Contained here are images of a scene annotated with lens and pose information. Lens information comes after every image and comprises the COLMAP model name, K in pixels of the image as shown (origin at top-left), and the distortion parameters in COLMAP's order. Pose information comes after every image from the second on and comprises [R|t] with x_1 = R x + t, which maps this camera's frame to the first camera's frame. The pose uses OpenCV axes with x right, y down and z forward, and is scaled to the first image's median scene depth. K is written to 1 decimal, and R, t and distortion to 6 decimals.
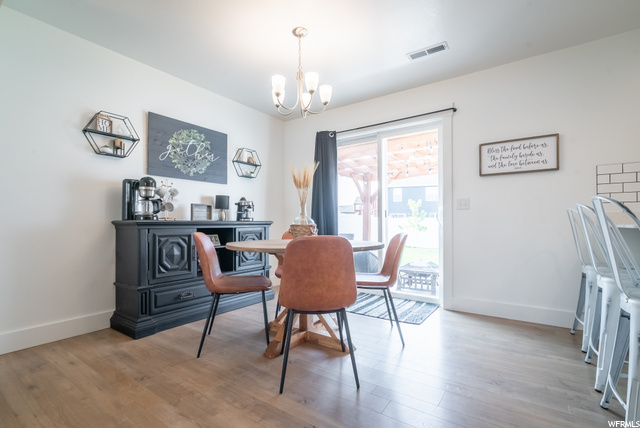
lens RADIAL K [[300.4, 0, 316.1], [0, 300.4, 218.8], [0, 0, 1]] dist [-0.000467, -0.000178]
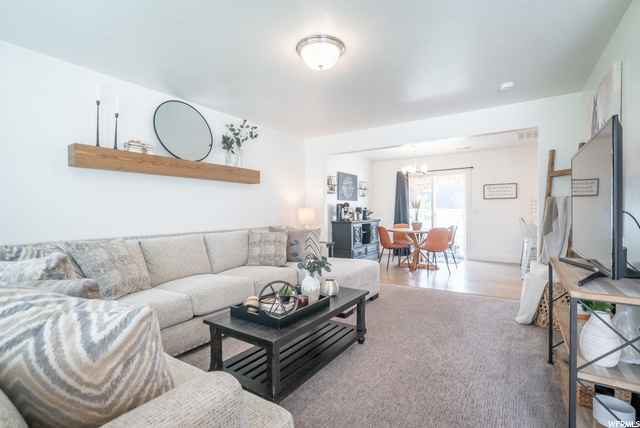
lens RADIAL K [[289.8, 0, 344.7], [0, 289.8, 212.4], [0, 0, 1]] dist [-0.000756, -0.000139]
pose [[0.996772, -0.004196, 0.080176, -0.617301], [0.003389, 0.999942, 0.010208, -0.070692], [-0.080214, -0.009903, 0.996728, -0.995168]]
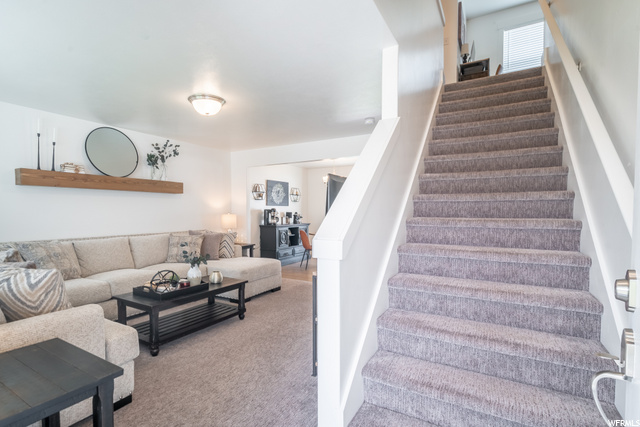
lens RADIAL K [[300.4, 0, 316.1], [0, 300.4, 218.3], [0, 0, 1]] dist [-0.000467, -0.000178]
pose [[0.993871, 0.001220, 0.110538, -0.394309], [-0.004134, 0.999650, 0.026137, -0.099809], [-0.110468, -0.026434, 0.993528, -1.284132]]
